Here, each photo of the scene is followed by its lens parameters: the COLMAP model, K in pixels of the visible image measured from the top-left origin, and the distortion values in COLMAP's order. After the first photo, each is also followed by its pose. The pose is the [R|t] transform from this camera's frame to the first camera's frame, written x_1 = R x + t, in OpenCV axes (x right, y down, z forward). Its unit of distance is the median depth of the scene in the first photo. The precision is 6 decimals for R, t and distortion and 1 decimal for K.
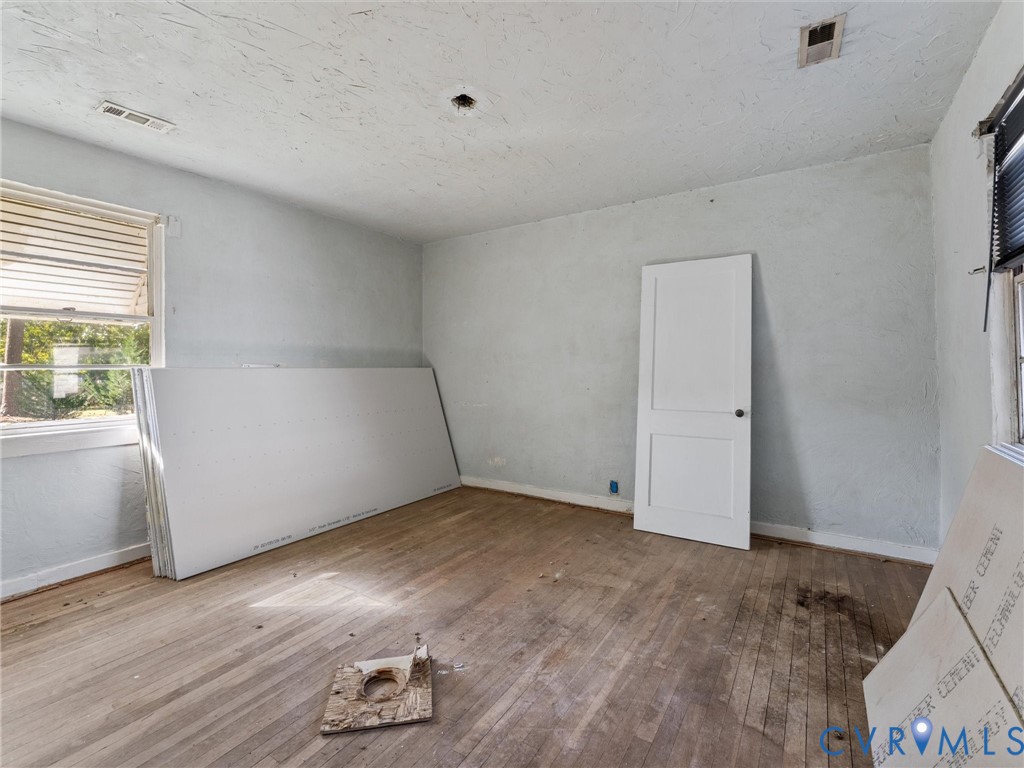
lens RADIAL K [[463.6, 0, 506.3], [0, 463.6, 381.3], [0, 0, 1]] dist [0.000037, -0.000056]
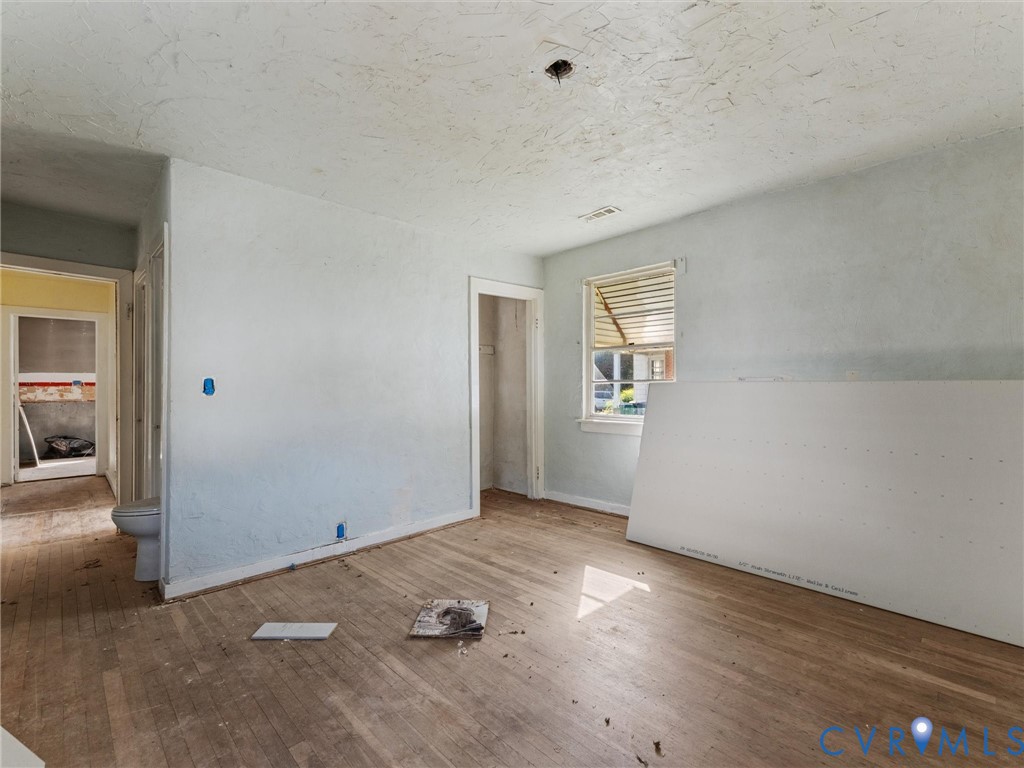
lens RADIAL K [[463.6, 0, 506.3], [0, 463.6, 381.3], [0, 0, 1]] dist [0.000037, -0.000056]
pose [[-0.209709, 0.001591, -0.977763, 0.820328], [-0.021773, 0.999743, 0.006296, -0.035178], [0.977521, 0.022609, -0.209620, 1.126330]]
